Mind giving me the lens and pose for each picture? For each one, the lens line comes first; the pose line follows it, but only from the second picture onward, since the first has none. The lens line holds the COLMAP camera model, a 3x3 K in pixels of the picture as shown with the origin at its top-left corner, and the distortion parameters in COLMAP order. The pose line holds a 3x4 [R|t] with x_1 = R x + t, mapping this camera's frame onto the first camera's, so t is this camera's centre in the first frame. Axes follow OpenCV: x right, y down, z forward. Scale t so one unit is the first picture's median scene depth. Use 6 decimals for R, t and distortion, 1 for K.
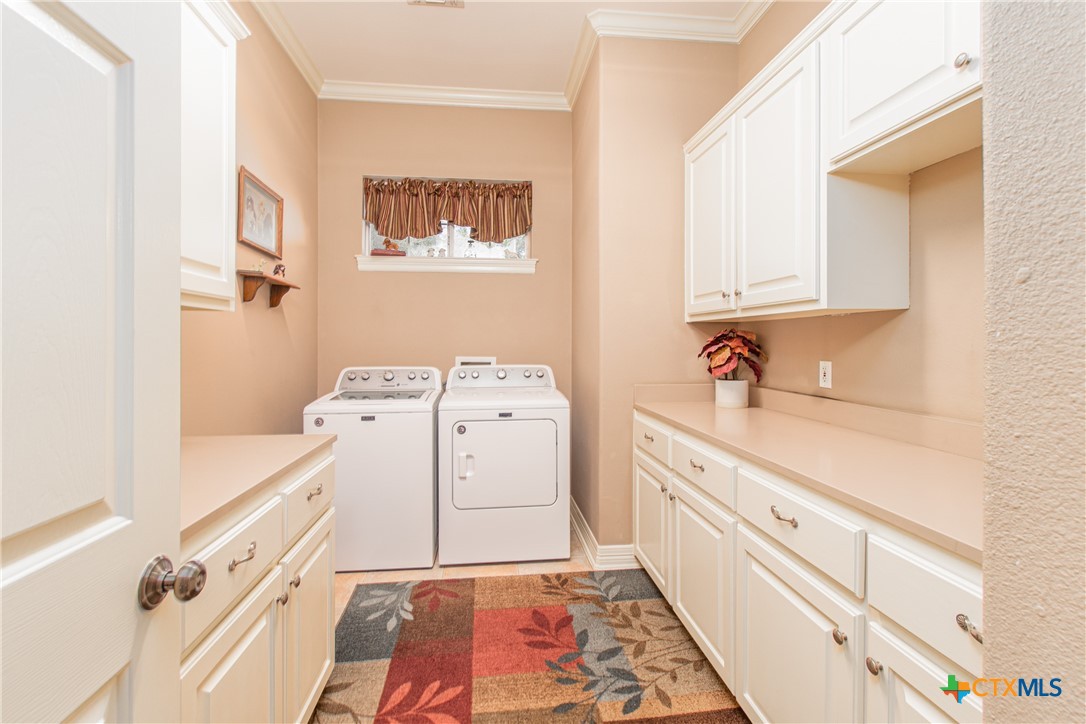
lens RADIAL K [[484.1, 0, 541.9], [0, 484.1, 344.1], [0, 0, 1]] dist [-0.001974, -0.000205]
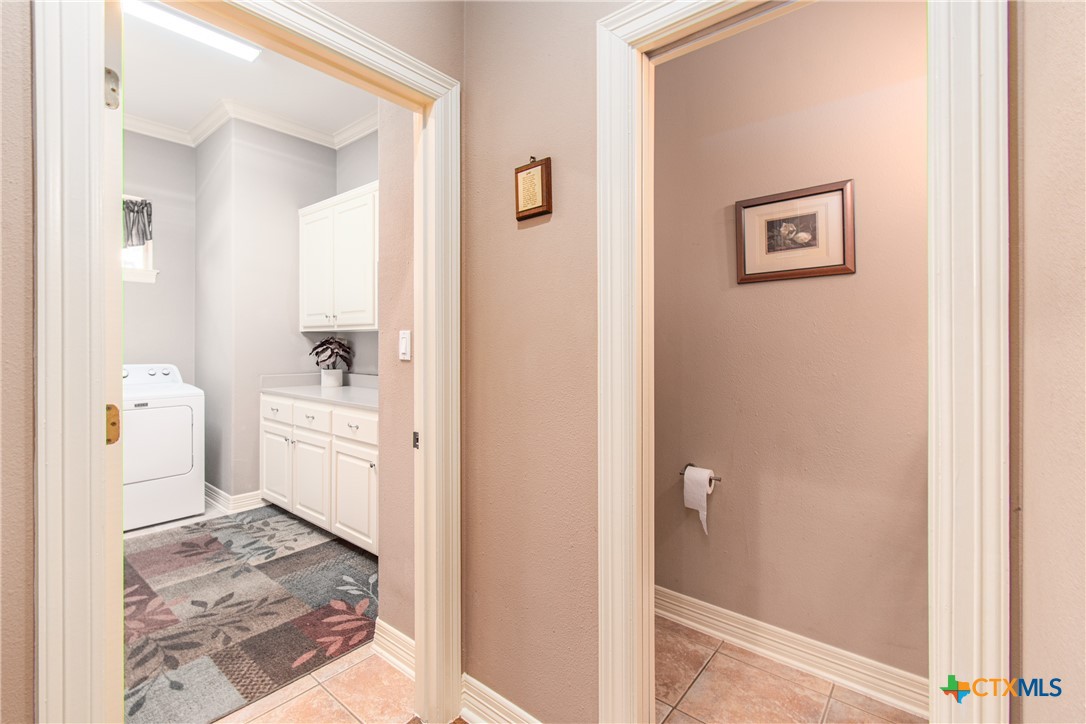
lens RADIAL K [[484.1, 0, 541.9], [0, 484.1, 344.1], [0, 0, 1]] dist [-0.001974, -0.000205]
pose [[0.719482, 0.003878, 0.694500, -0.221126], [0.000601, 0.999981, -0.006206, 0.002326], [-0.694511, 0.004883, 0.719465, -0.639030]]
